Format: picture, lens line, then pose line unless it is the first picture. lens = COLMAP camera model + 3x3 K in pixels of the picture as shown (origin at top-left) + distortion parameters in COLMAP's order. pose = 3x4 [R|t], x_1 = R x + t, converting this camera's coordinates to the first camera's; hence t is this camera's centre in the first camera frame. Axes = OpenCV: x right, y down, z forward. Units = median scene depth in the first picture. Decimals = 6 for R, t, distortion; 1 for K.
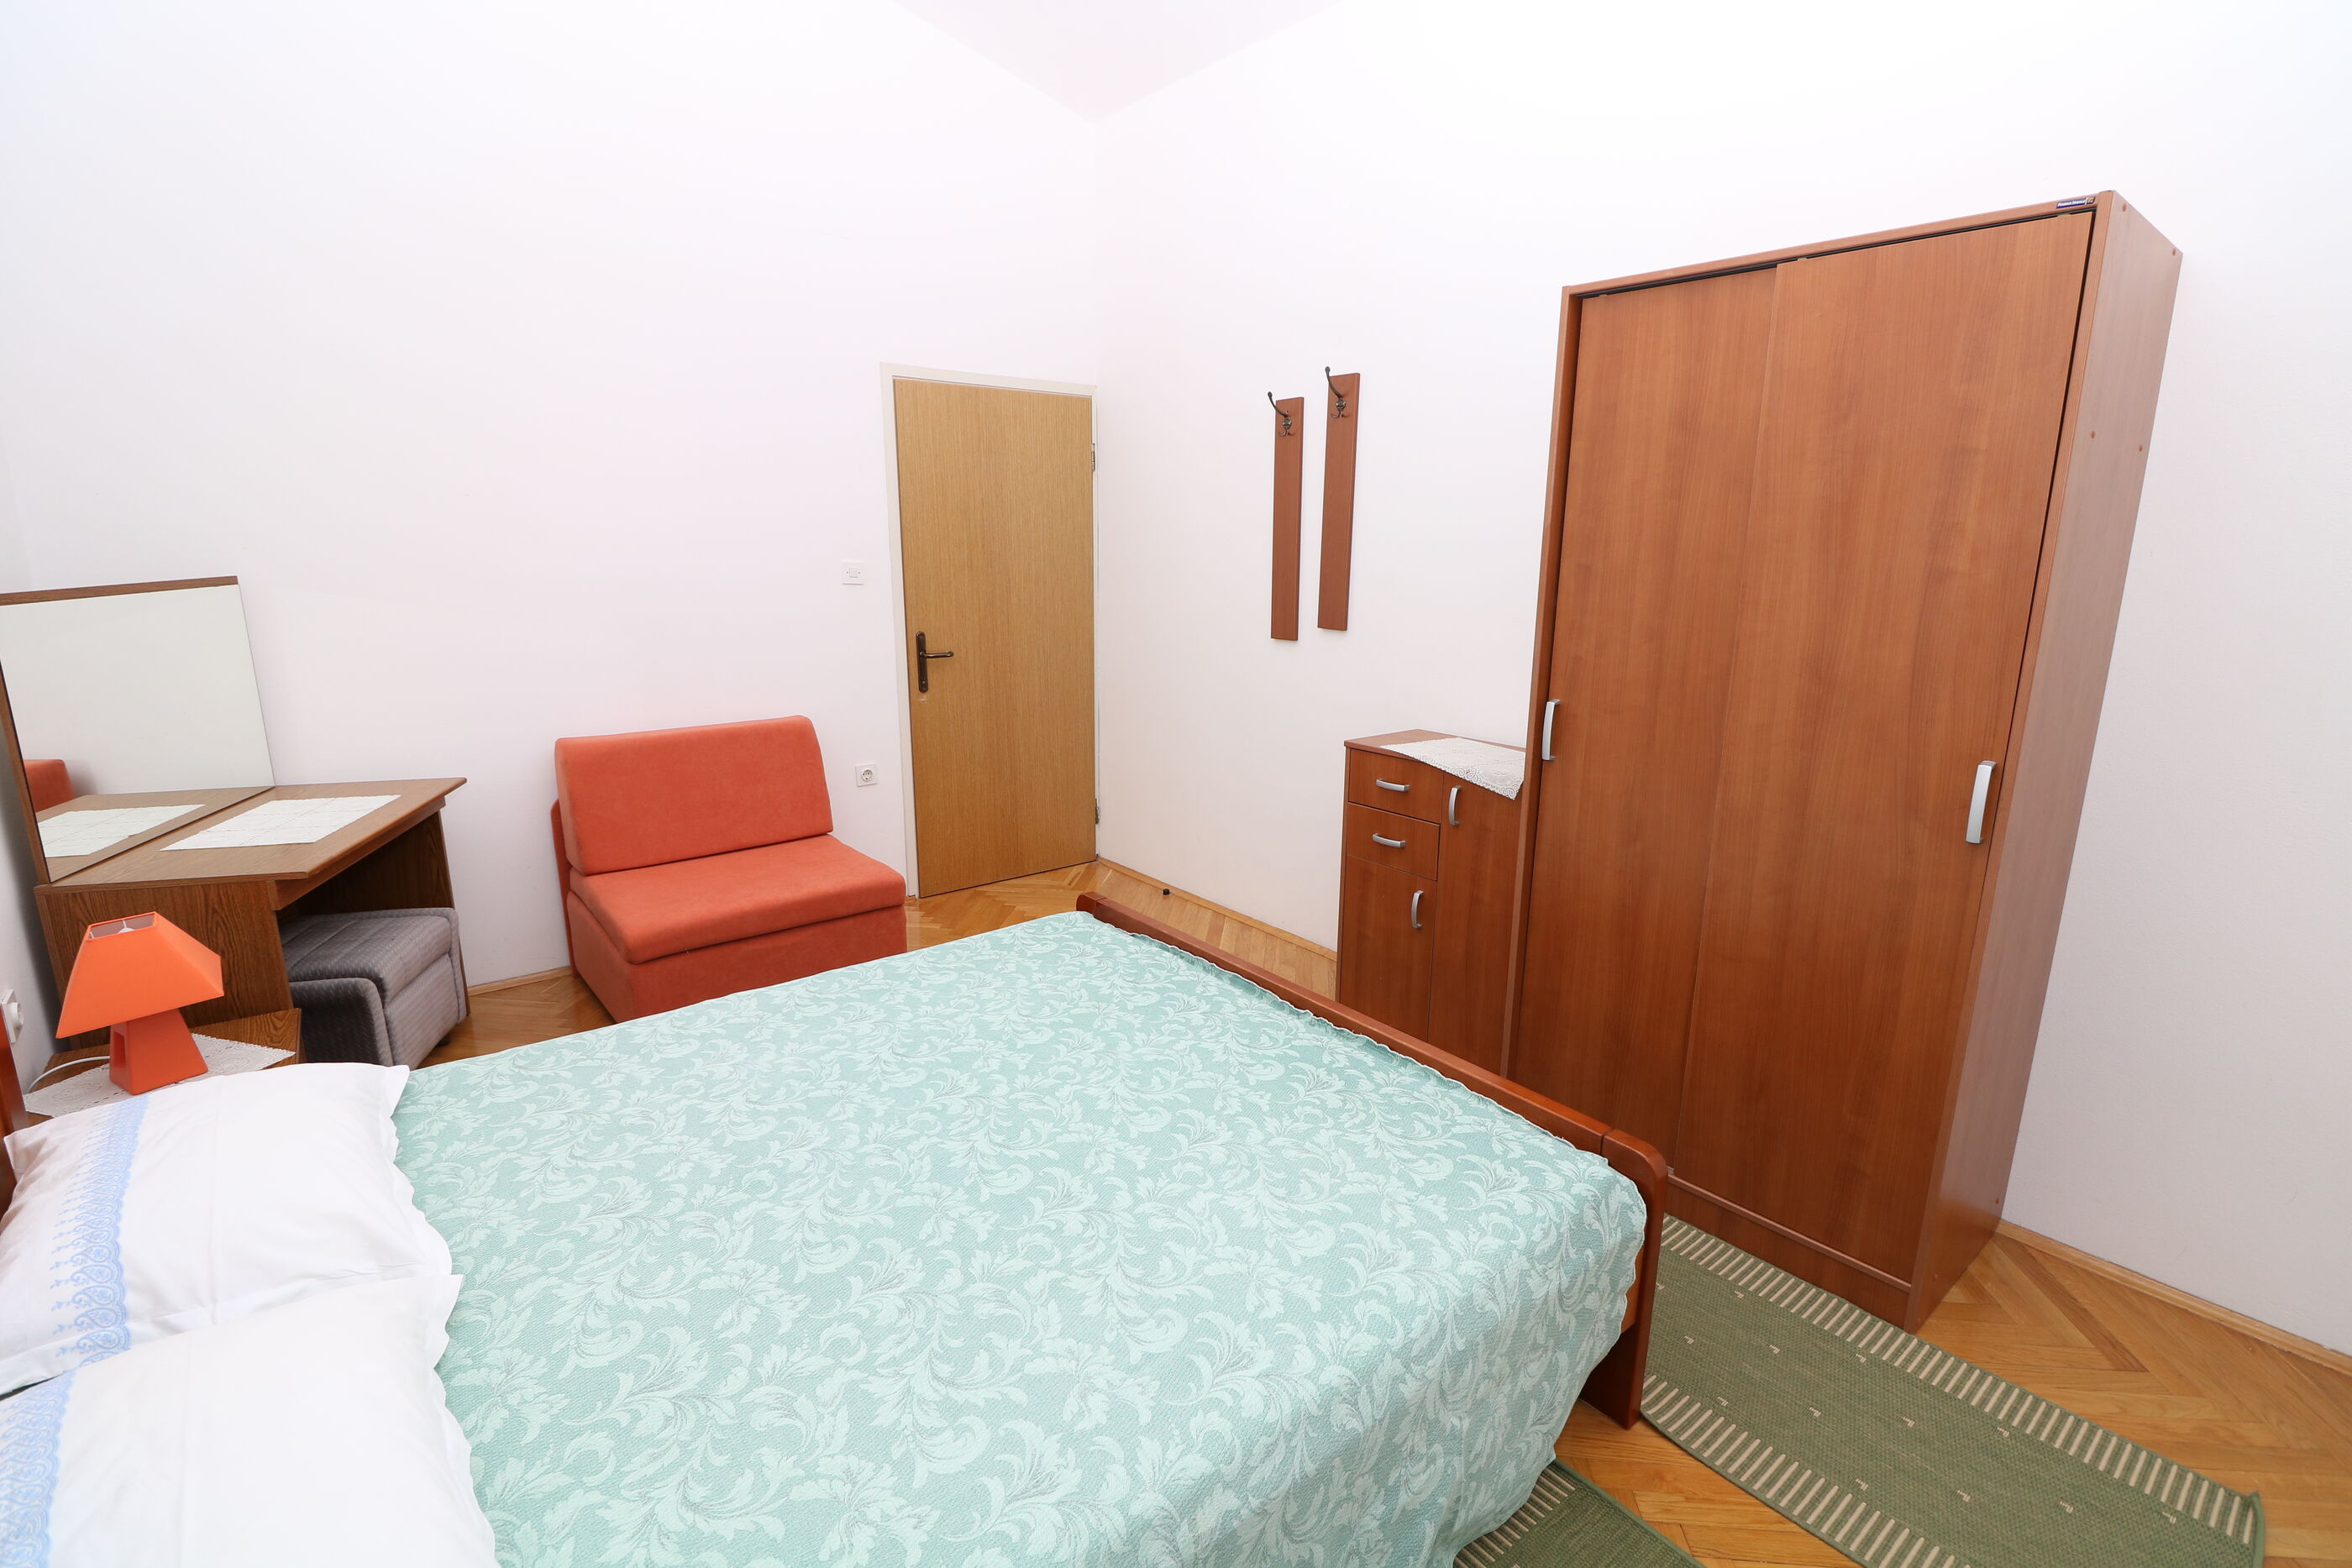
lens RADIAL K [[1089.1, 0, 1201.2], [0, 1089.1, 786.8], [0, 0, 1]] dist [-0.006556, -0.008550]
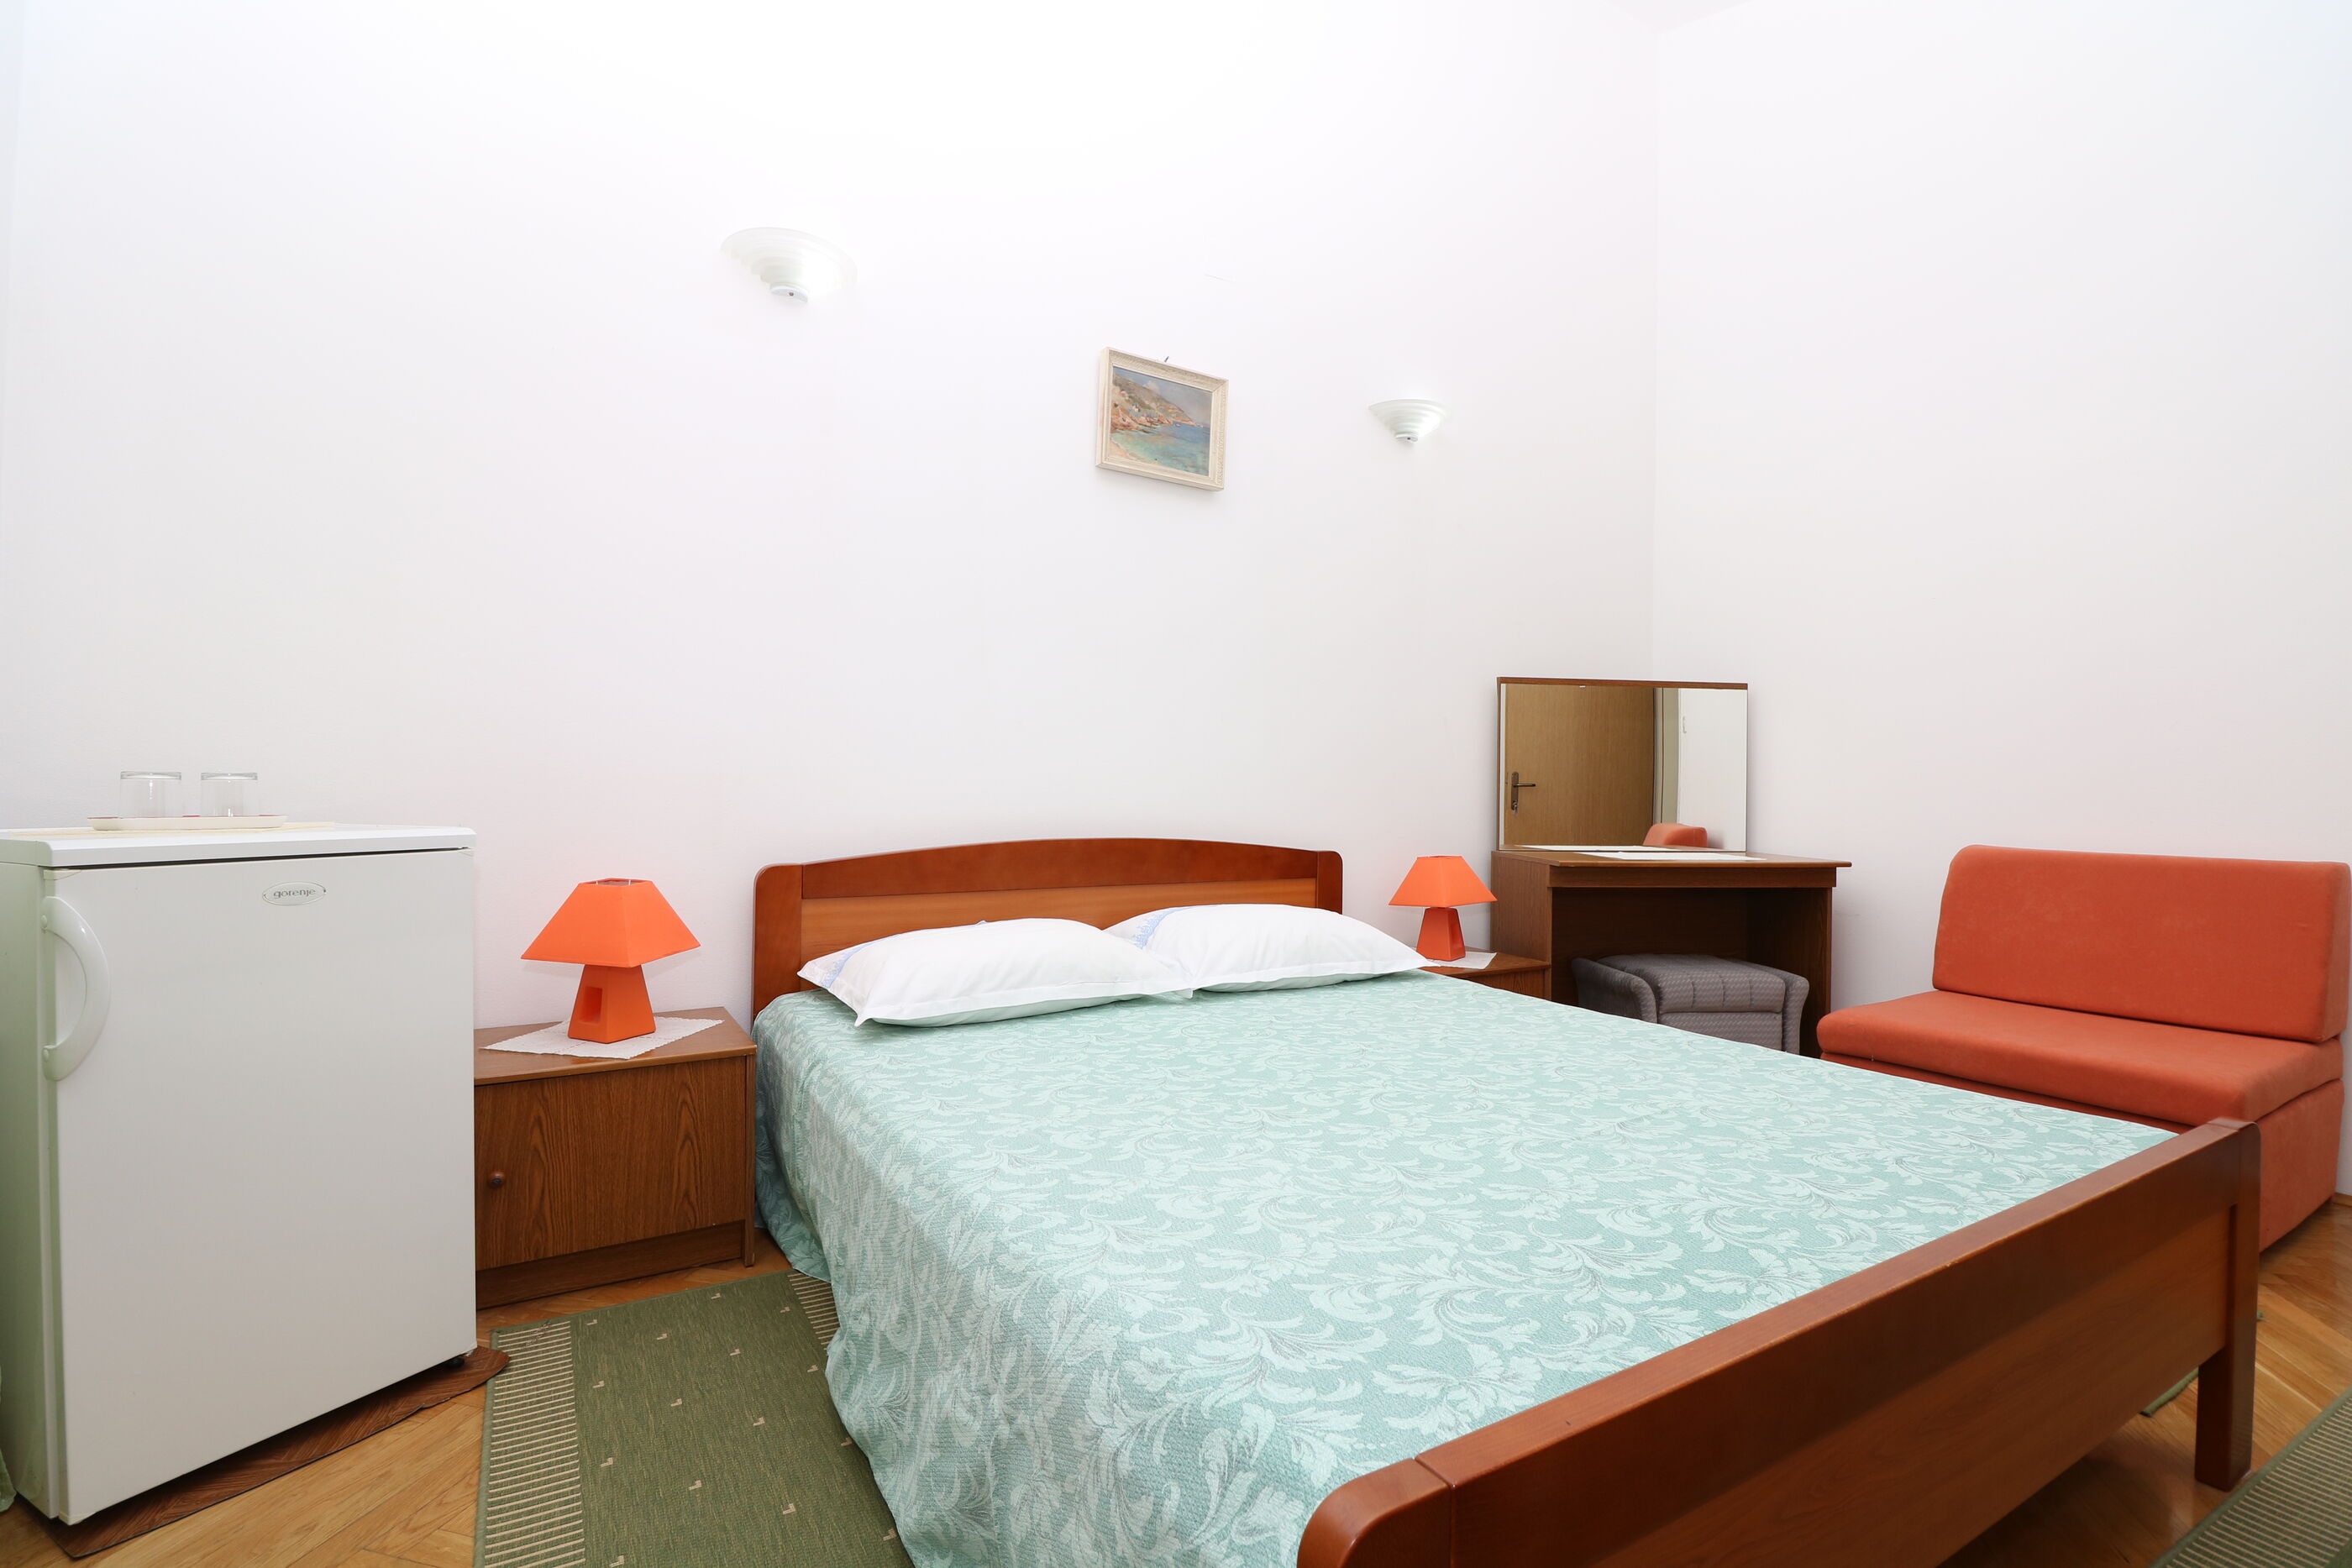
lens RADIAL K [[1089.1, 0, 1178.5], [0, 1089.1, 782.5], [0, 0, 1]] dist [-0.006556, -0.008550]
pose [[-0.150548, -0.012243, -0.988527, 0.750651], [-0.237524, 0.971082, 0.024146, 0.076538], [0.959645, 0.238434, -0.149102, 0.861175]]
